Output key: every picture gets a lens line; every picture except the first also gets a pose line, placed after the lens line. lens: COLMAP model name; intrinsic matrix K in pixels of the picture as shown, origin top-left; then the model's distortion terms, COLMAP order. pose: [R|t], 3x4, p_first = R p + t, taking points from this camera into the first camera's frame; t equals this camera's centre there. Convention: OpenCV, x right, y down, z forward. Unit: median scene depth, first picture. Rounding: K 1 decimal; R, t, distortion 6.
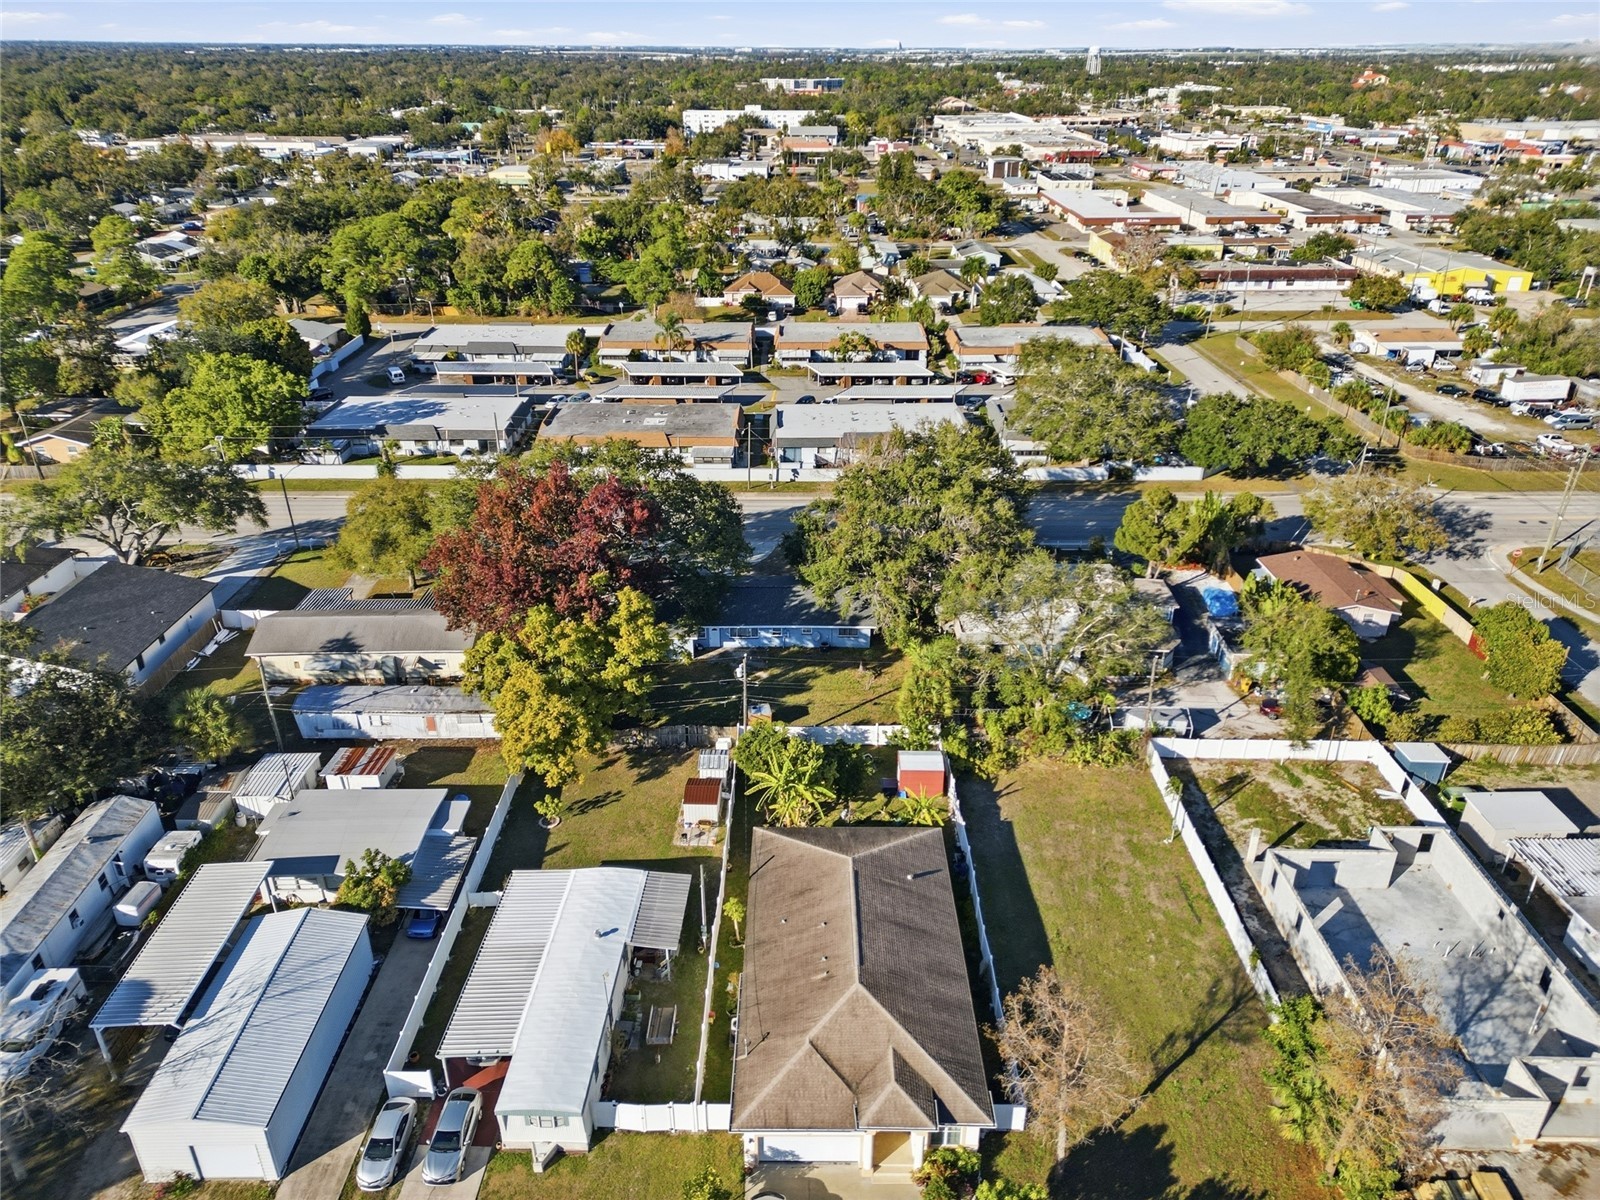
lens RADIAL K [[1061.3, 0, 800.0], [0, 1061.3, 600.0], [0, 0, 1]] dist [0.031762, -0.003479]
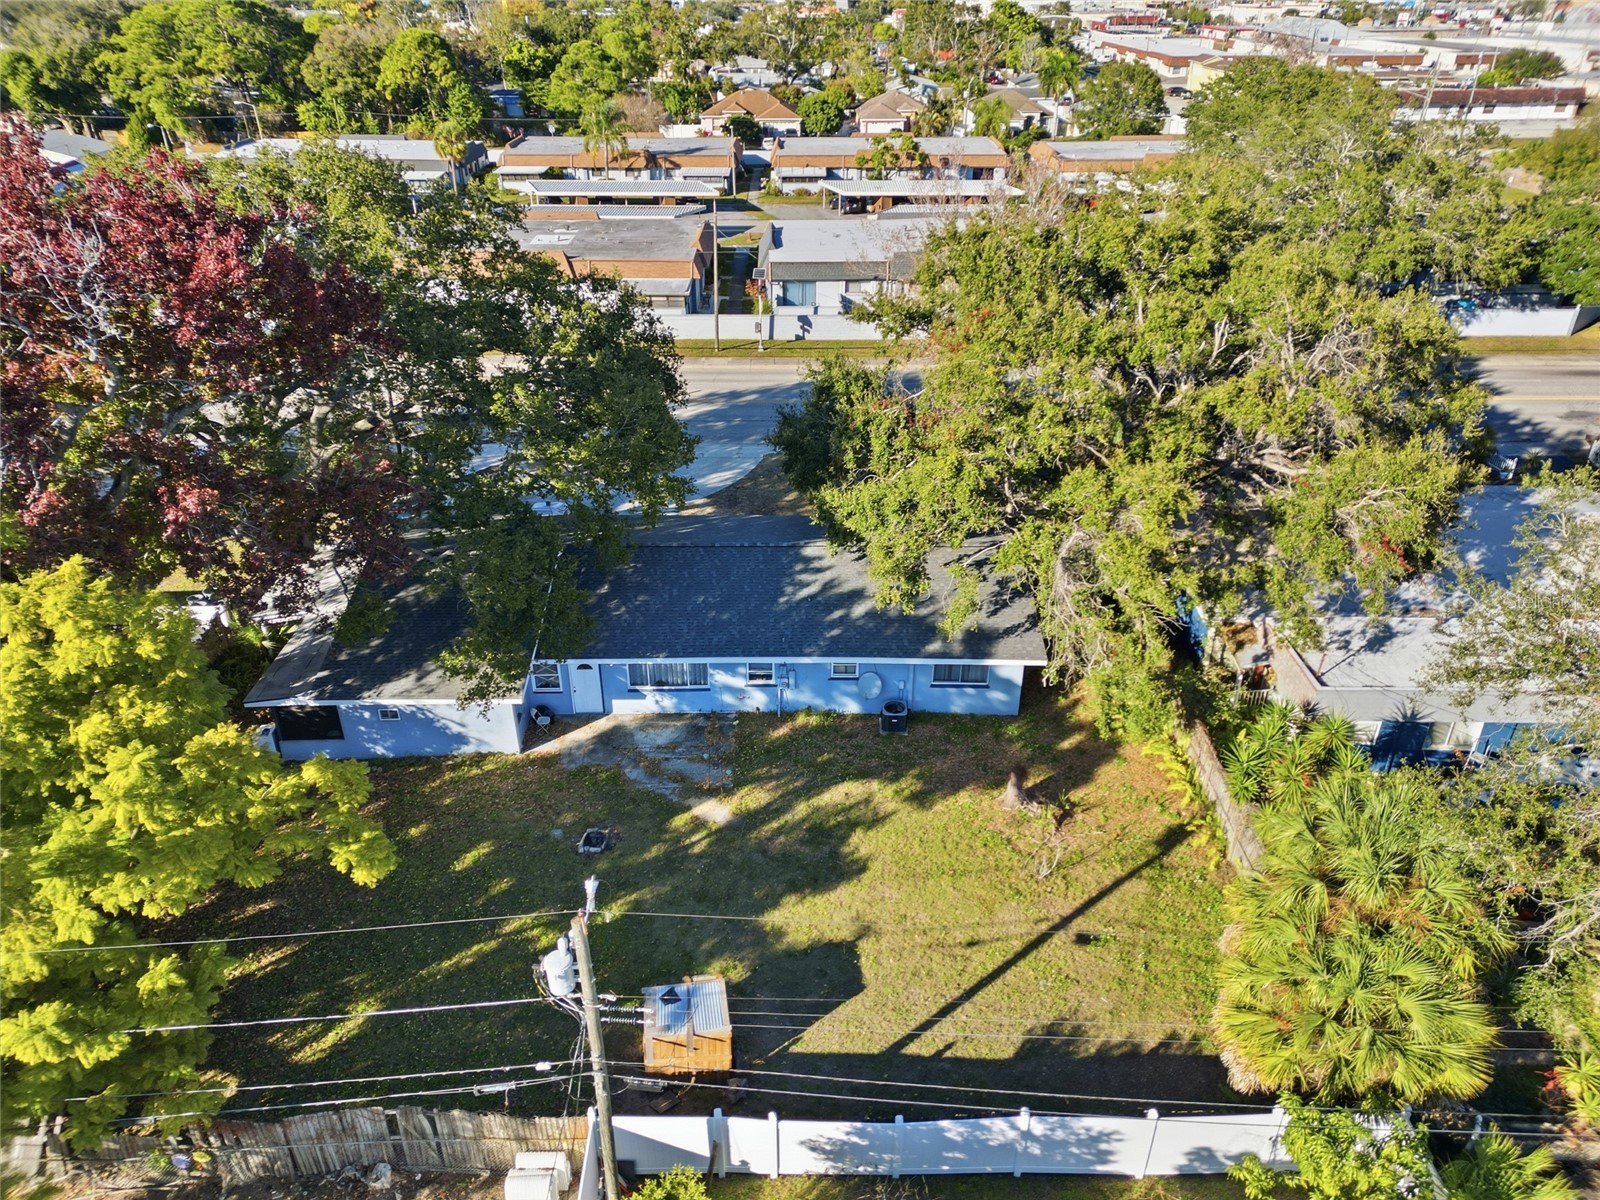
lens RADIAL K [[1061.3, 0, 800.0], [0, 1061.3, 600.0], [0, 0, 1]] dist [0.031762, -0.003479]
pose [[0.999993, -0.000250, -0.003607, -0.004860], [0.000440, 0.998606, 0.052774, -0.009654], [0.003589, -0.052775, 0.998600, 0.459752]]
